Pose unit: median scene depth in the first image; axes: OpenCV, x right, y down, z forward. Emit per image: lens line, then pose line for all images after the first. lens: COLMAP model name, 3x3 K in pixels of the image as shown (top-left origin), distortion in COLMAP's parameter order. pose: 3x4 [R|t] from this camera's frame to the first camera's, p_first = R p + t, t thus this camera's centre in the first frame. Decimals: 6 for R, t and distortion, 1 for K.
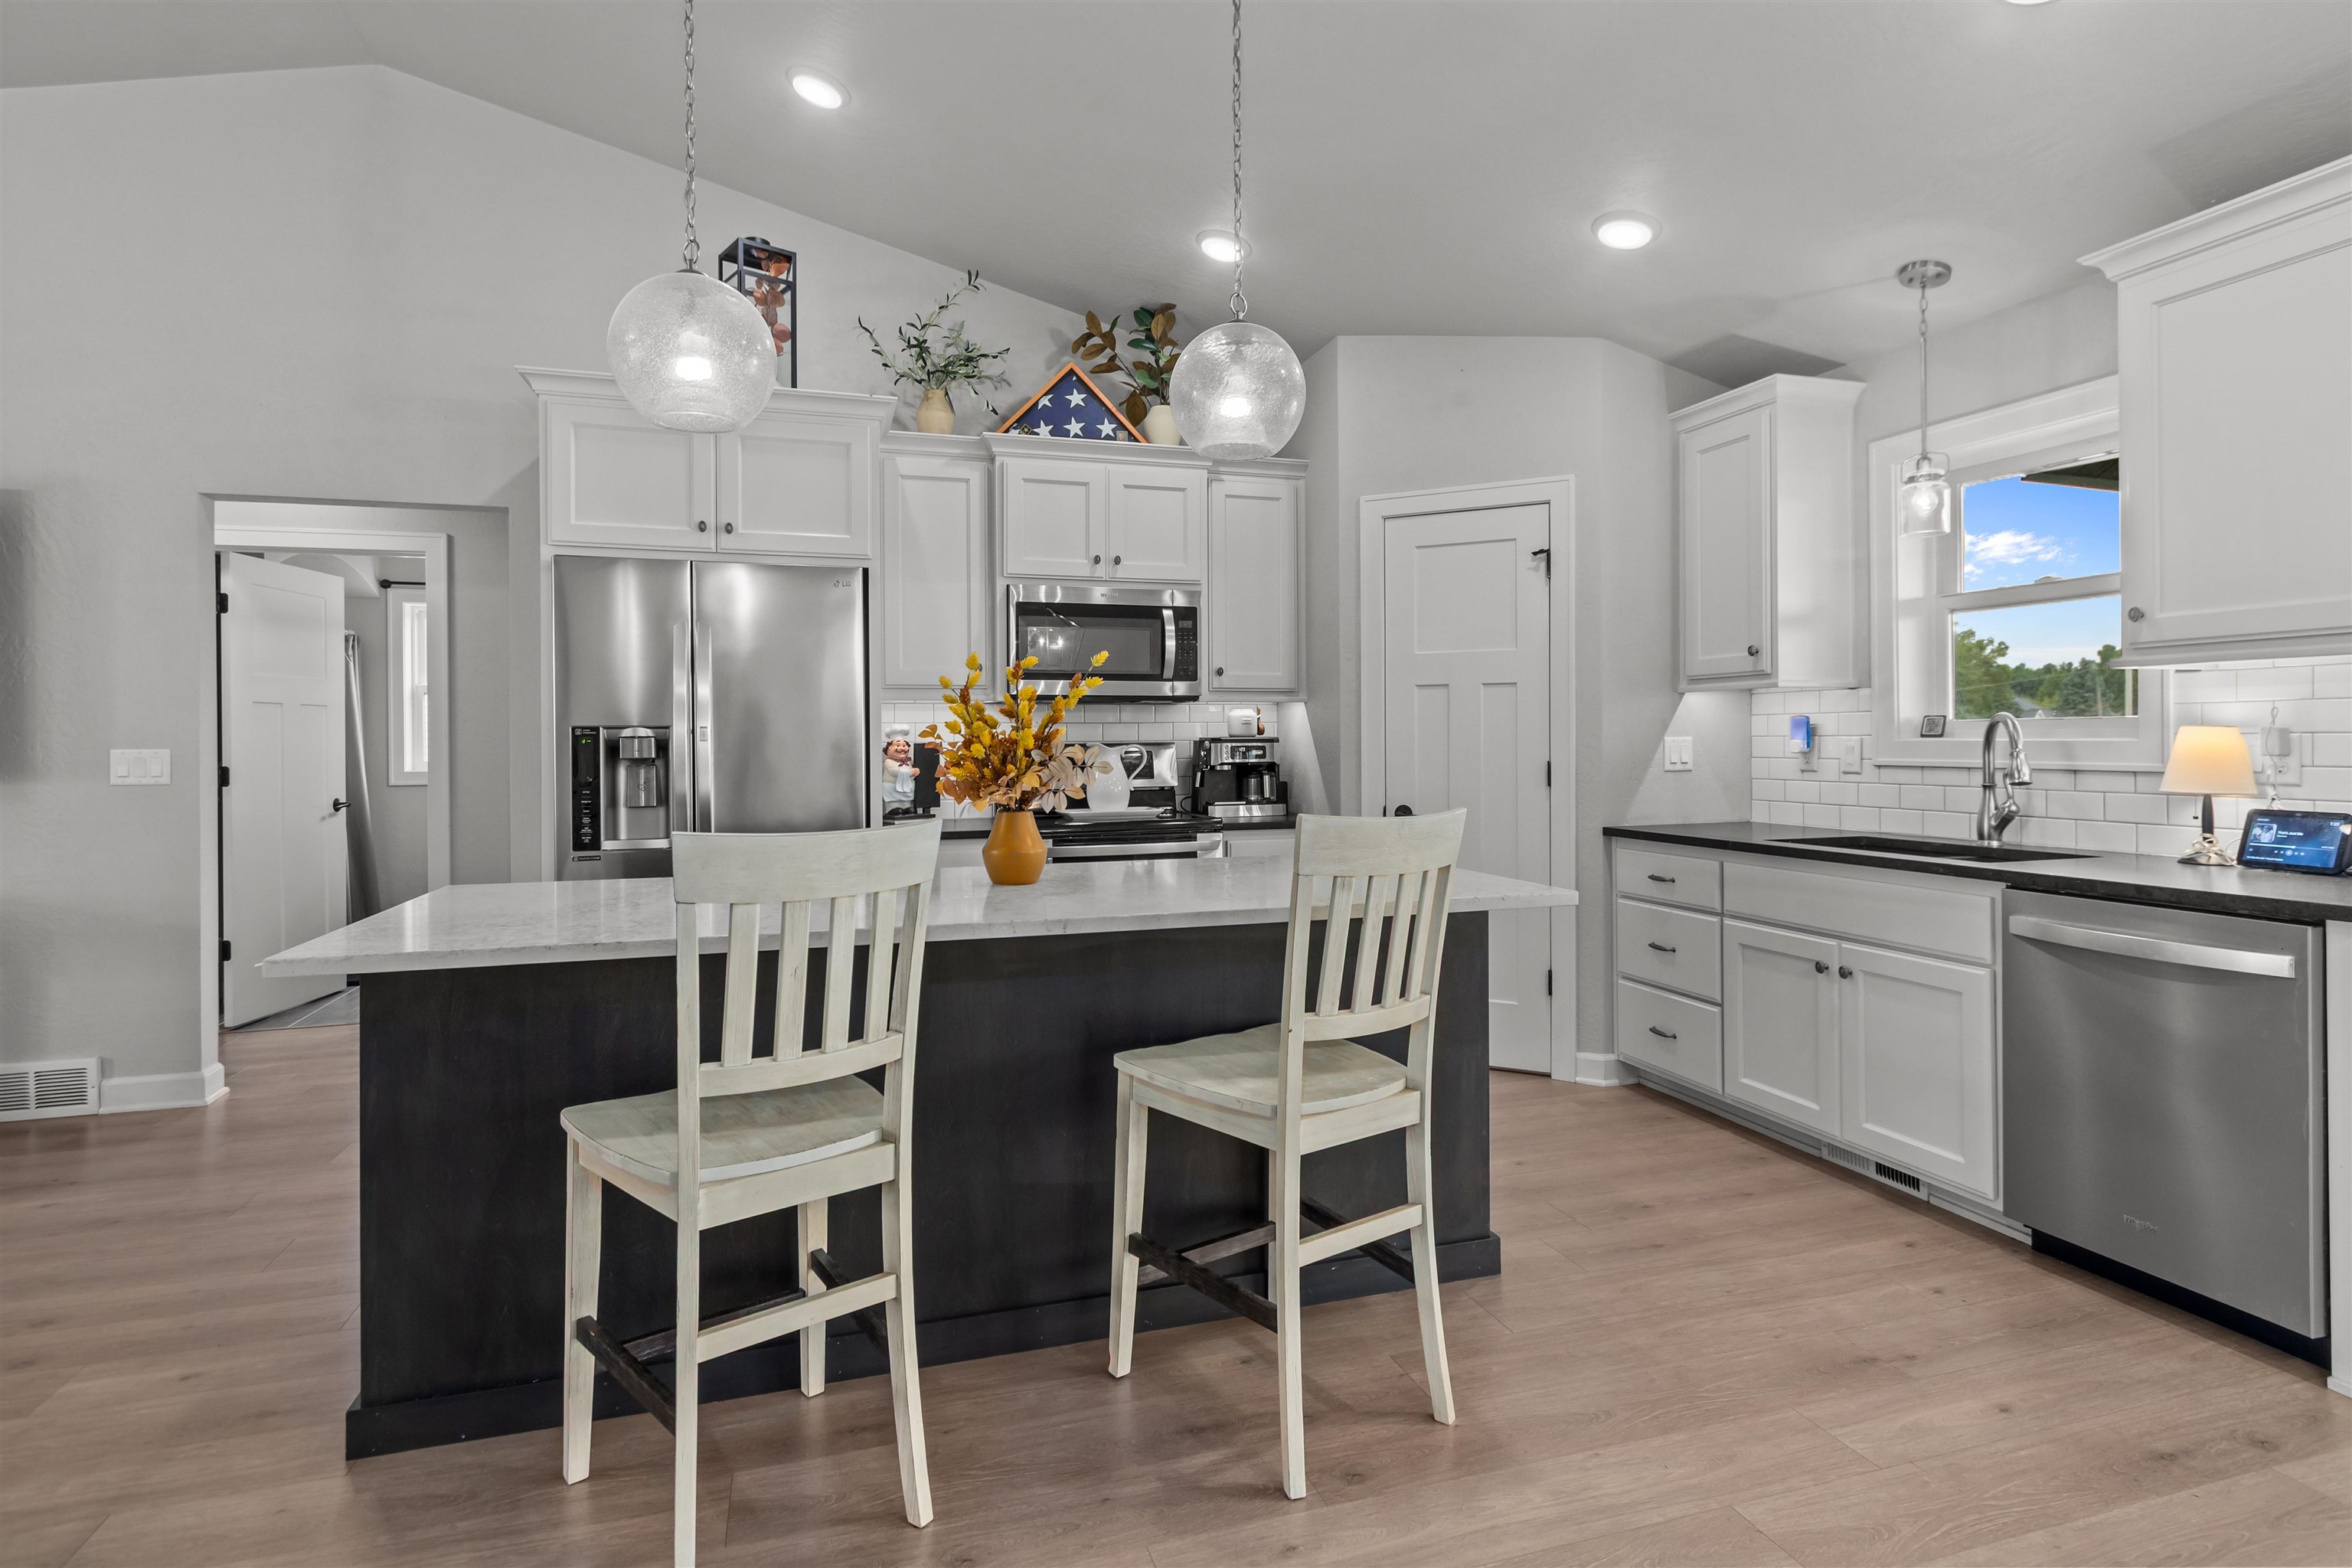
lens RADIAL K [[1202.4, 0, 1168.0], [0, 1202.4, 739.6], [0, 0, 1]] dist [0.016076, -0.003964]
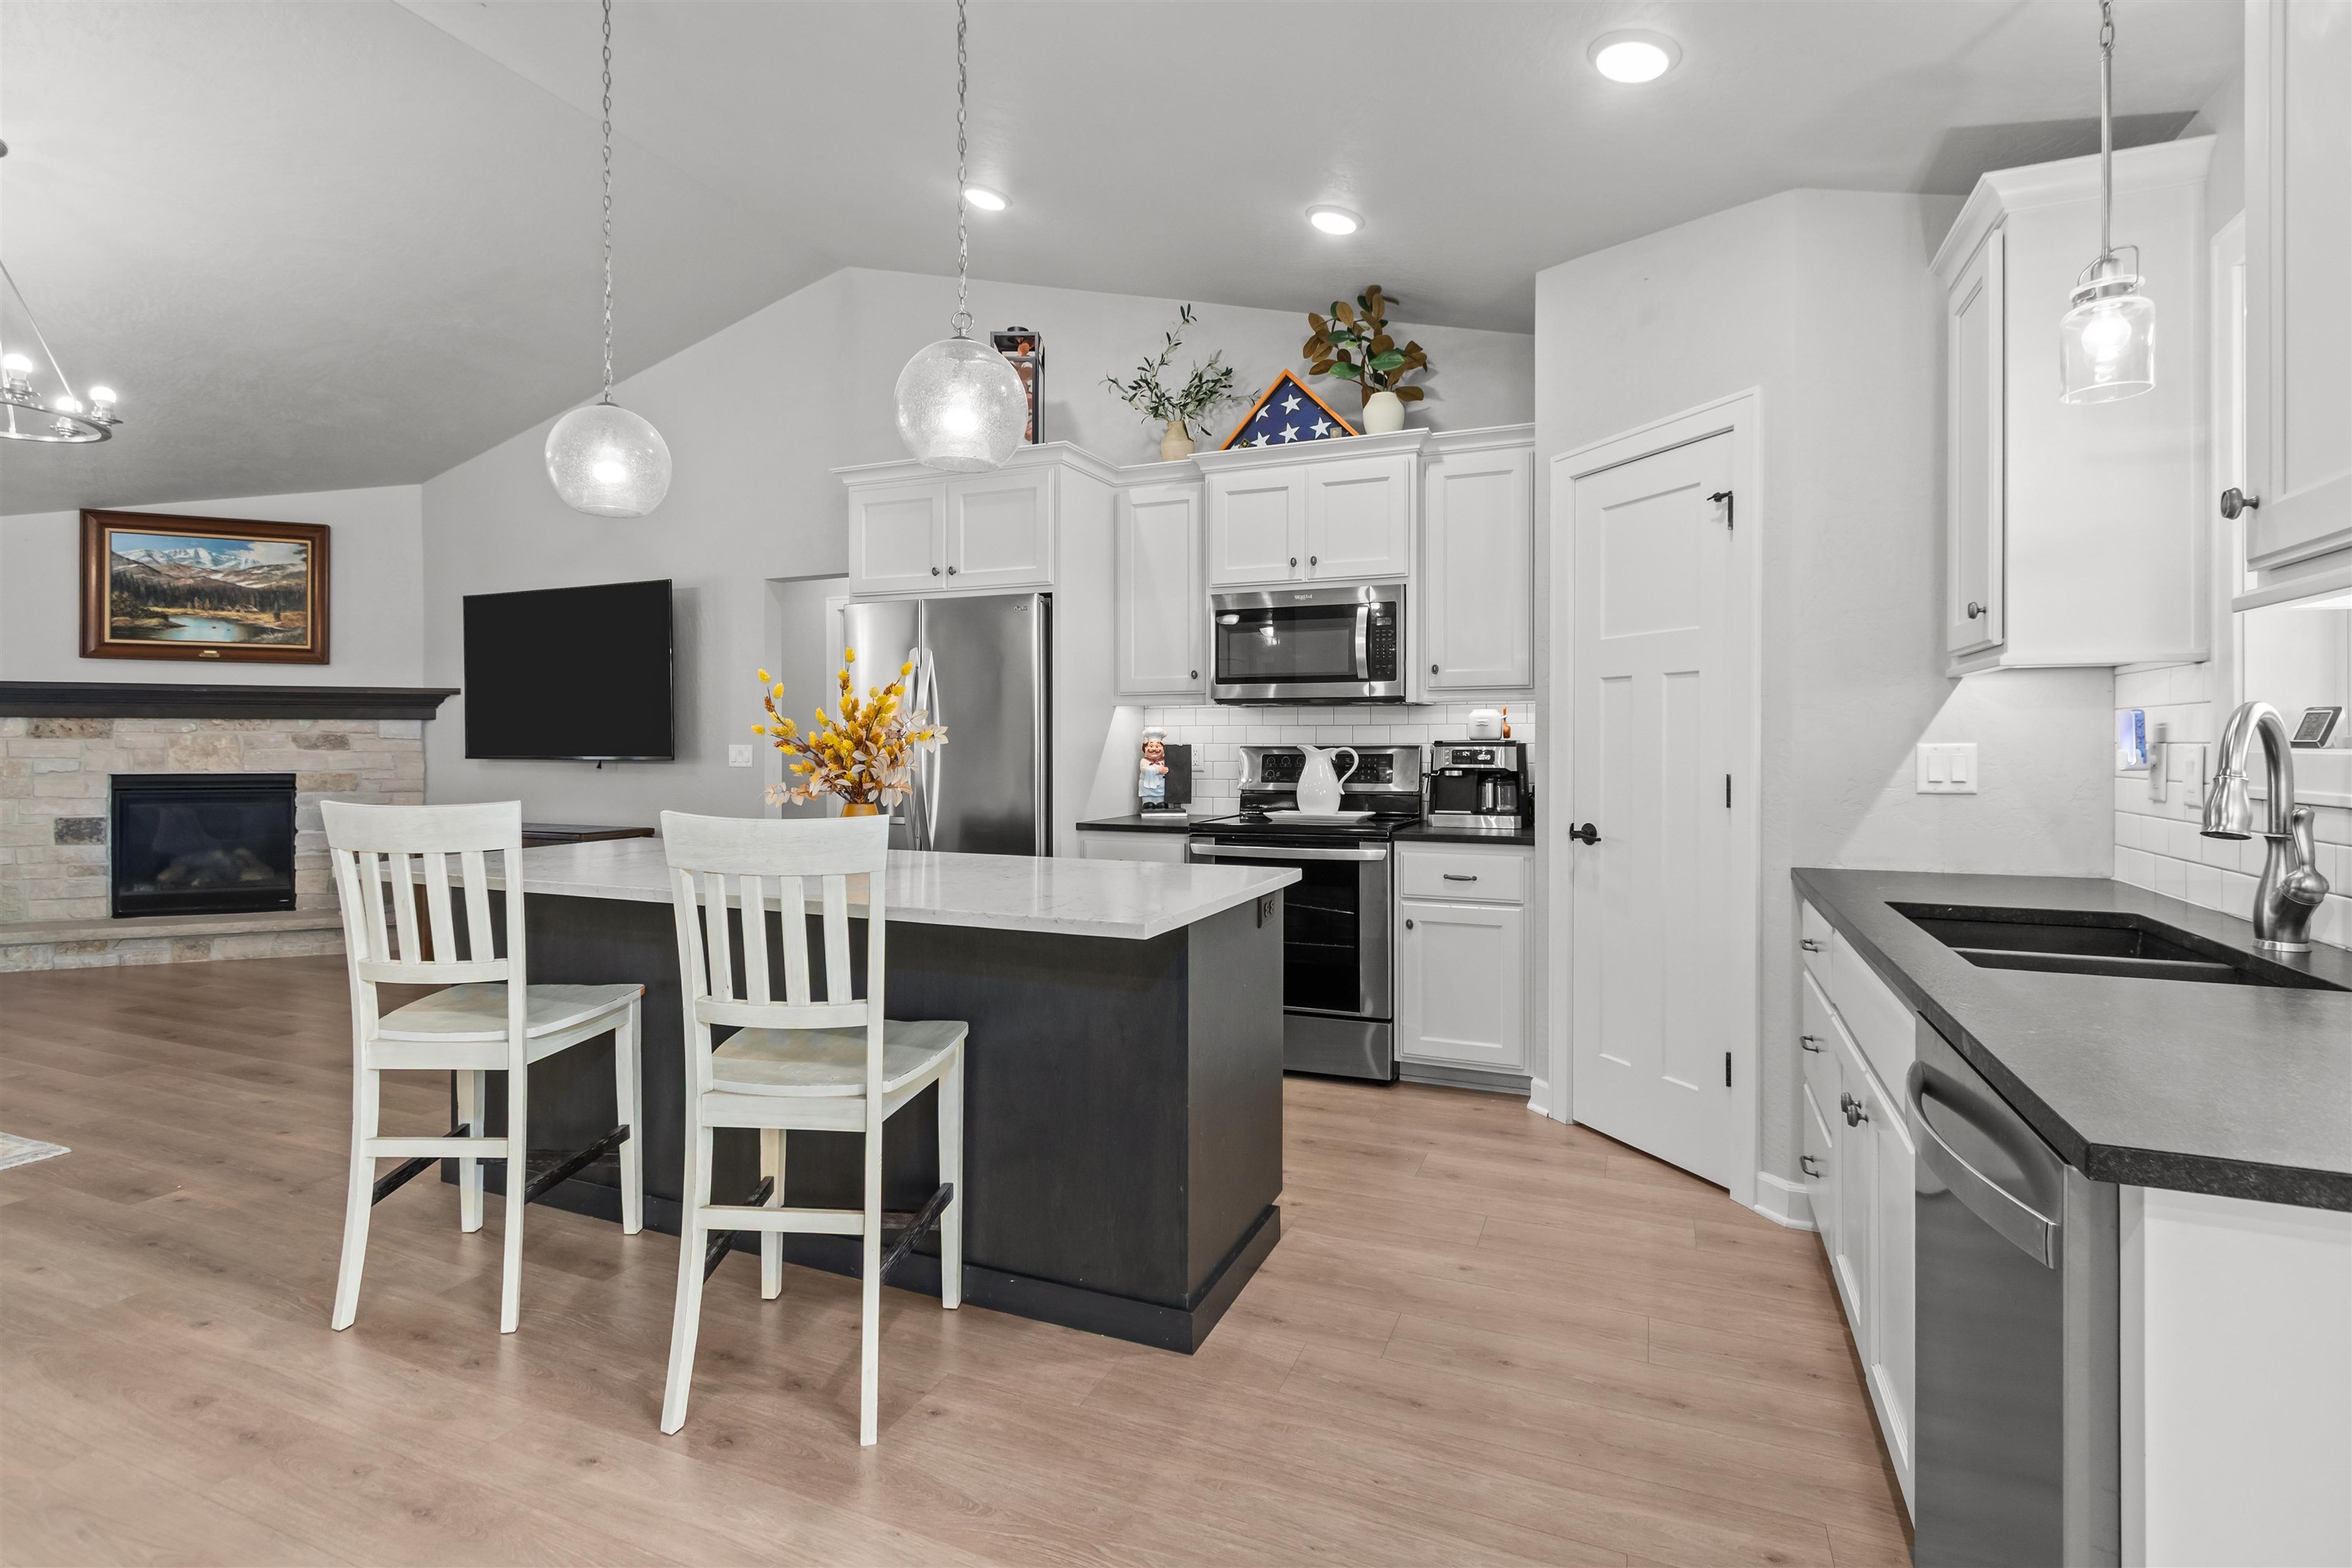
lens RADIAL K [[1120.2, 0, 1158.9], [0, 1120.2, 750.1], [0, 0, 1]] dist [0.017717, -0.001932]
pose [[0.755968, 0.011320, -0.654511, 0.557241], [-0.006273, 0.999930, 0.010049, -0.002411], [0.654579, -0.003491, 0.755986, 0.261859]]
